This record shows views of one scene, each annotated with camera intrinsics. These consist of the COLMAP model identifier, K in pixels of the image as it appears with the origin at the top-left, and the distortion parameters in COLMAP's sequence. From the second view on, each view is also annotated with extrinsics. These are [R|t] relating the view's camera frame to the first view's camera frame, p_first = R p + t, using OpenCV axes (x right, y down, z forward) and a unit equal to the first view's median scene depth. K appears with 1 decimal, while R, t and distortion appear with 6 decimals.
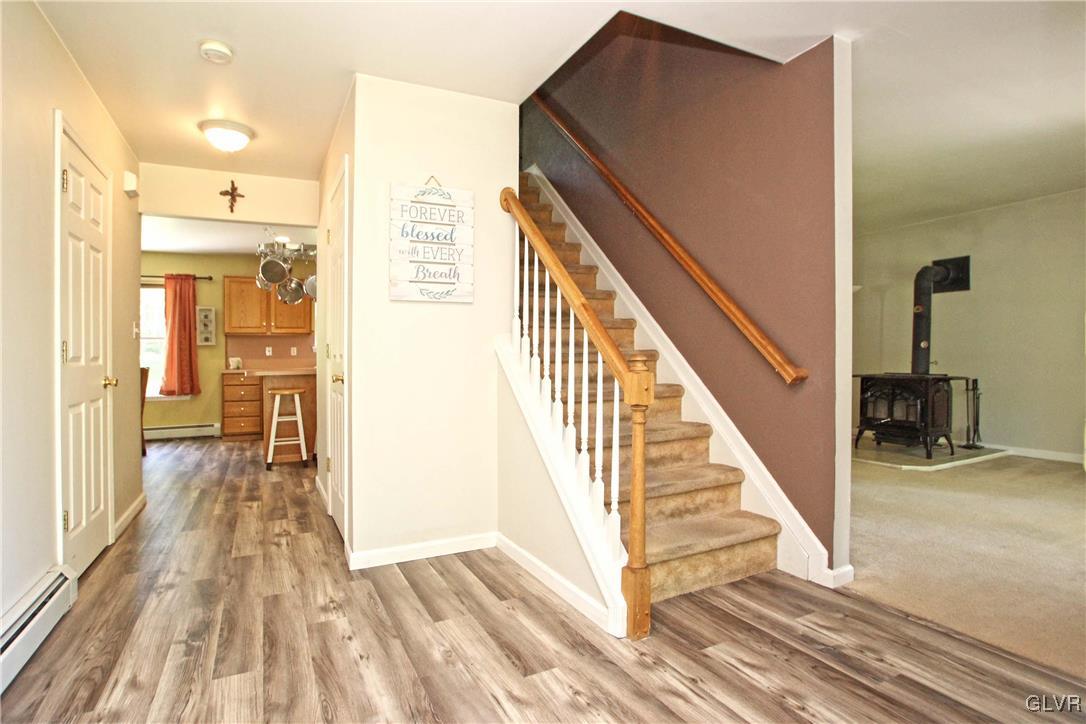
lens RADIAL K [[558.3, 0, 545.1], [0, 558.3, 366.4], [0, 0, 1]] dist [-0.061645, 0.011901]
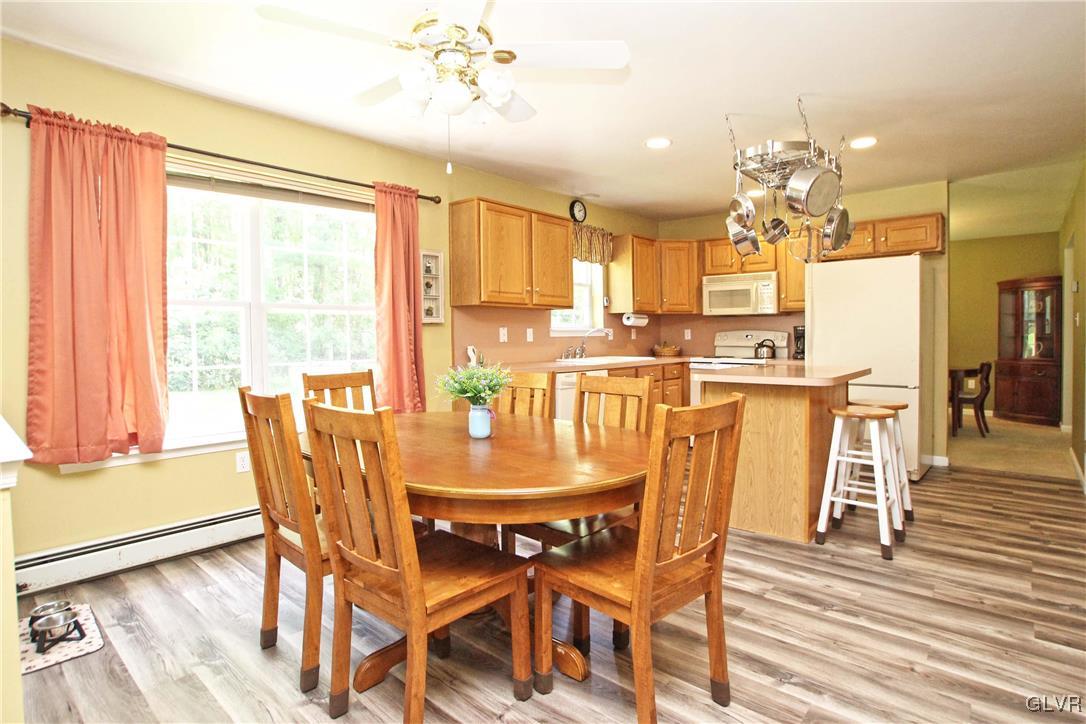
lens RADIAL K [[558.3, 0, 548.6], [0, 558.3, 357.2], [0, 0, 1]] dist [-0.061645, 0.011901]
pose [[0.926719, -0.012780, 0.375539, -0.723131], [0.005420, 0.999772, 0.020650, -0.014580], [-0.375717, -0.017101, 0.926577, 0.441343]]
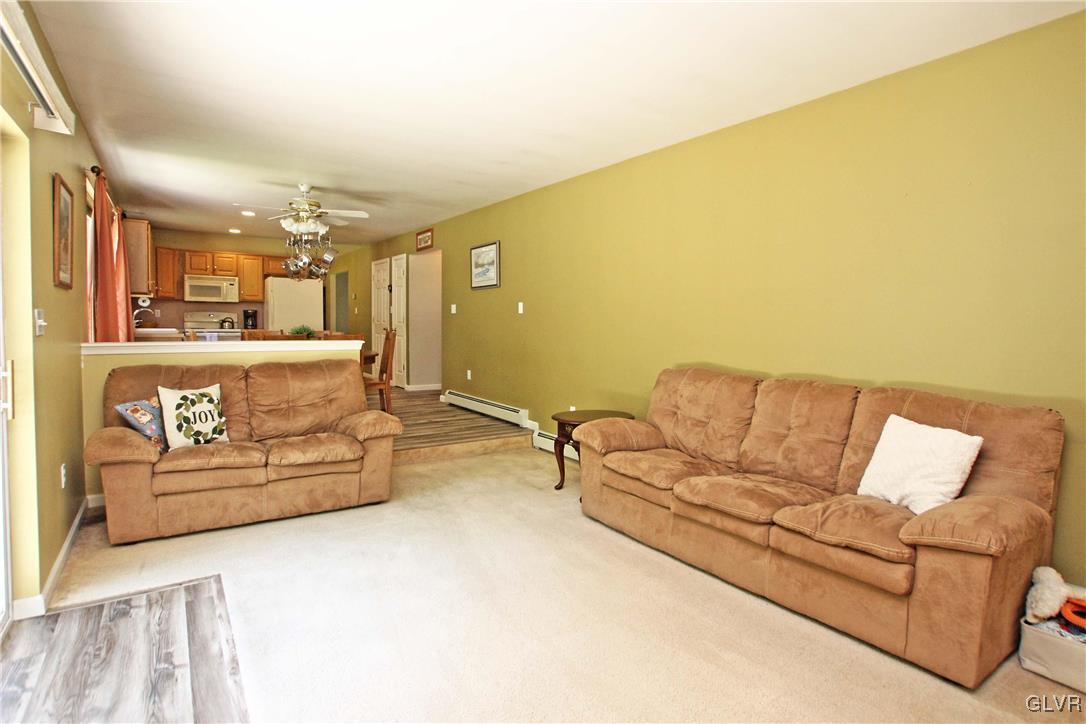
lens RADIAL K [[558.3, 0, 543.0], [0, 558.3, 357.9], [0, 0, 1]] dist [-0.061645, 0.011901]
pose [[-0.120163, -0.062886, 0.990760, -1.502866], [-0.001132, 0.998000, 0.063209, -0.009273], [-0.992754, 0.006474, -0.119994, 0.481007]]
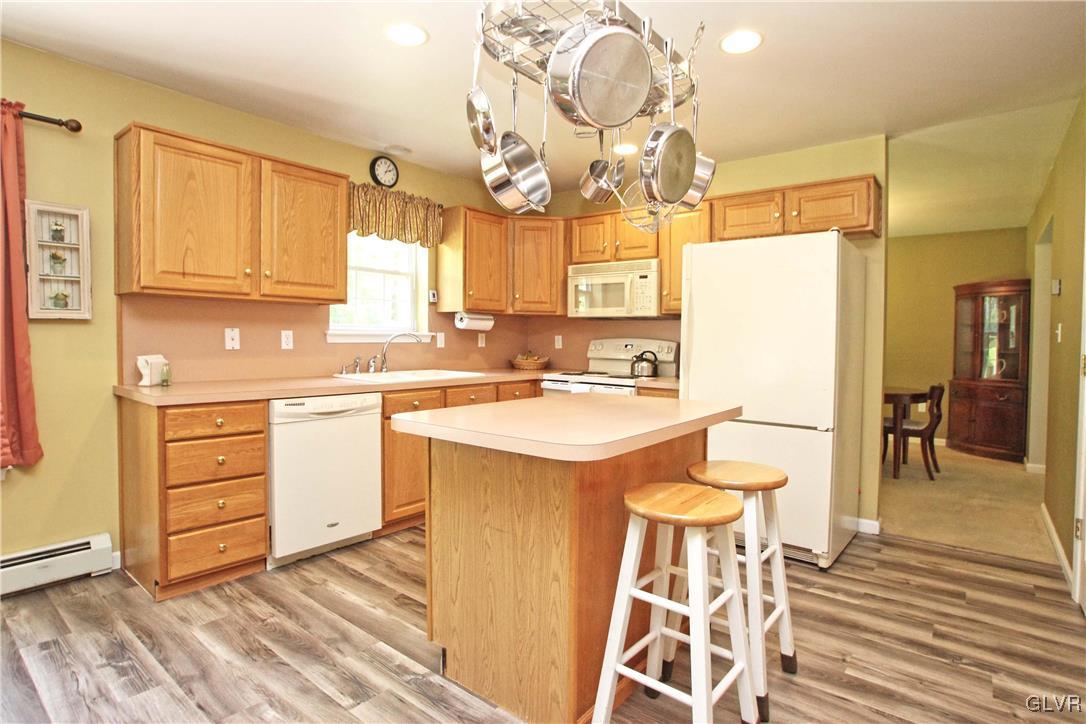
lens RADIAL K [[558.3, 0, 539.8], [0, 558.3, 362.7], [0, 0, 1]] dist [-0.061645, 0.011901]
pose [[0.910867, 0.002297, 0.412694, -0.483668], [-0.013388, 0.999623, 0.023985, -0.022558], [-0.412483, -0.027372, 0.910554, 0.564916]]
